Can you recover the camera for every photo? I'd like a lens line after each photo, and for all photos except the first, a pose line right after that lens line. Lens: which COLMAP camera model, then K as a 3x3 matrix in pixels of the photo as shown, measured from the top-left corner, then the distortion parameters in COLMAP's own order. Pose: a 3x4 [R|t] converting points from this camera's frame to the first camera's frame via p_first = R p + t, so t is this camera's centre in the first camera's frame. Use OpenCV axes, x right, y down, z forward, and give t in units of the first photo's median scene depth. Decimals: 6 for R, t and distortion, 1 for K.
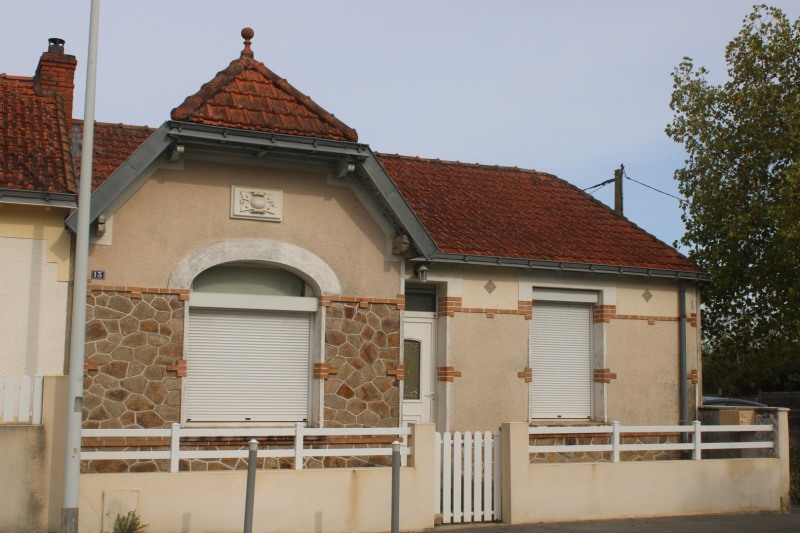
lens RADIAL K [[1027.0, 0, 400.4], [0, 1027.0, 269.5], [0, 0, 1]] dist [-0.031633, 0.000000]
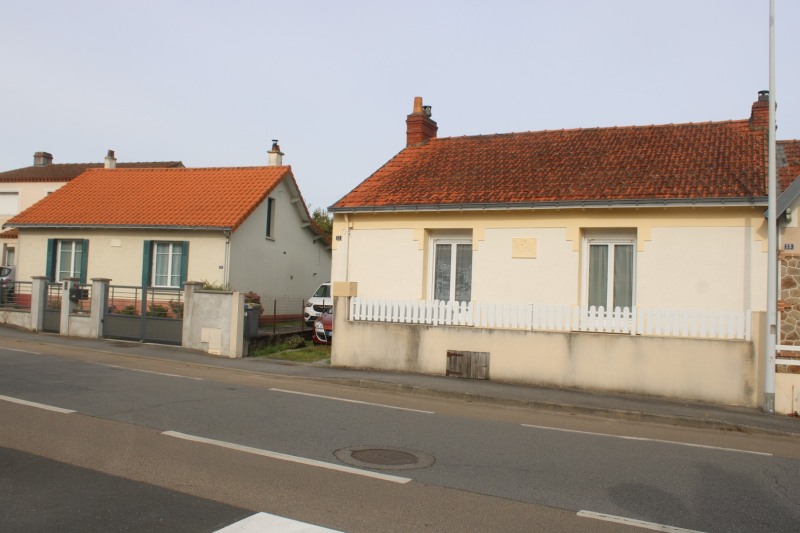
lens RADIAL K [[741.8, 0, 401.0], [0, 741.8, 265.2], [0, 0, 1]] dist [-0.014899, 0.000000]
pose [[0.647099, -0.020410, -0.762133, 0.178355], [0.063061, 0.997649, 0.026825, -0.034339], [0.759794, -0.065419, 0.646864, -0.174279]]
